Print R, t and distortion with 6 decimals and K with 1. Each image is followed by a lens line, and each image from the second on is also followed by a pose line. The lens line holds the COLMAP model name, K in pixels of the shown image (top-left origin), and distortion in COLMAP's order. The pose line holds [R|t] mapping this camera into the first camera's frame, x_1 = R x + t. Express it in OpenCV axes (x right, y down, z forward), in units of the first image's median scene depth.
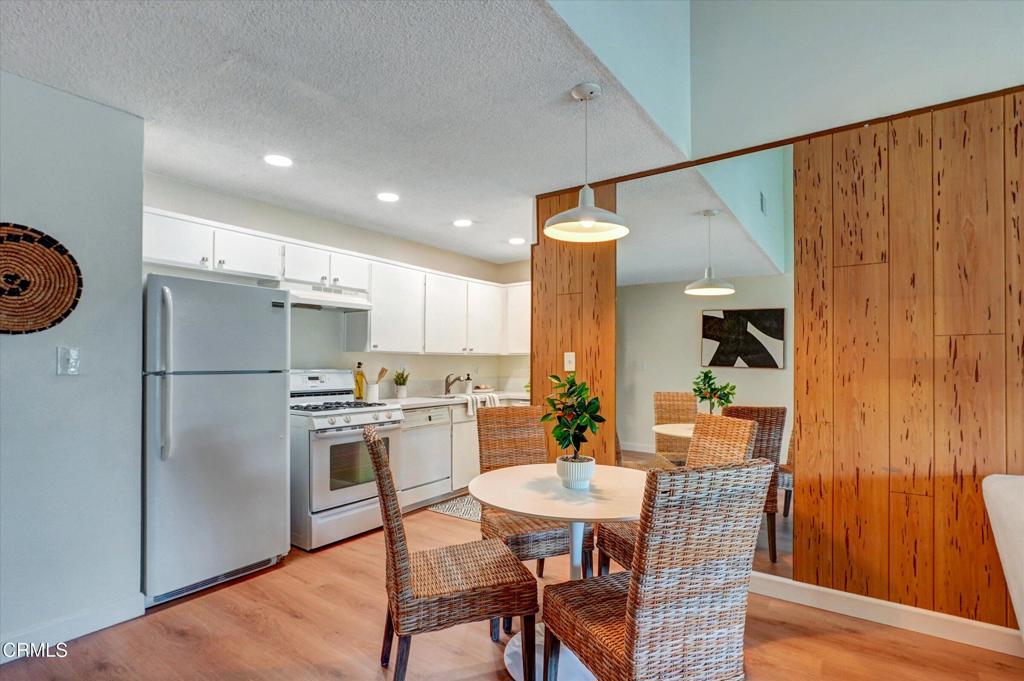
lens RADIAL K [[474.5, 0, 520.0], [0, 474.5, 356.4], [0, 0, 1]] dist [0.001809, 0.000199]
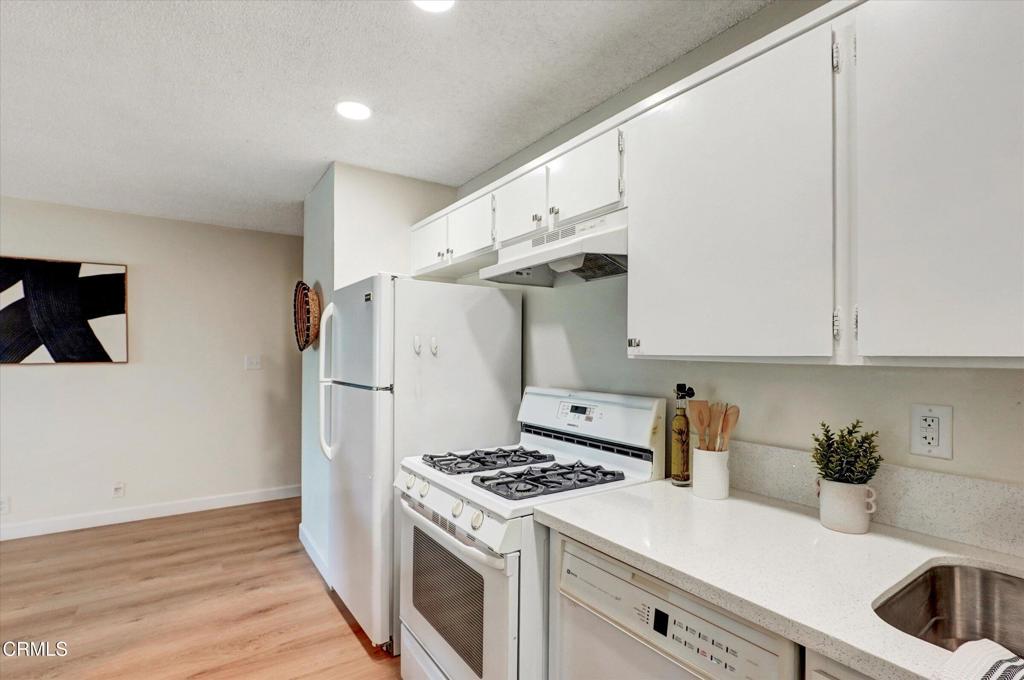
lens RADIAL K [[474.5, 0, 520.0], [0, 474.5, 355.9], [0, 0, 1]] dist [0.001809, 0.000199]
pose [[-0.348664, -0.001581, -0.937247, 0.078202], [0.004311, 0.999985, -0.003291, -0.011380], [0.937238, -0.005188, -0.348652, 1.115038]]
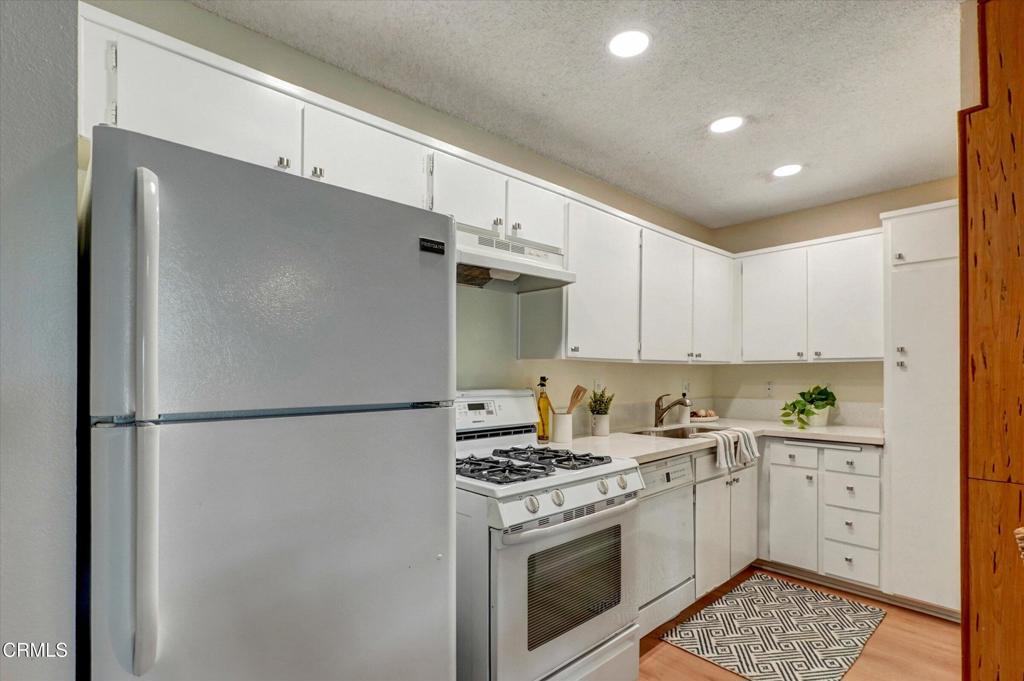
lens RADIAL K [[494.6, 0, 542.1], [0, 494.6, 366.8], [0, 0, 1]] dist [-0.001254, -0.000029]
pose [[0.982494, -0.000954, -0.186294, -0.248530], [0.001377, 0.999997, 0.002141, -0.001642], [0.186292, -0.002360, 0.982492, 0.439012]]
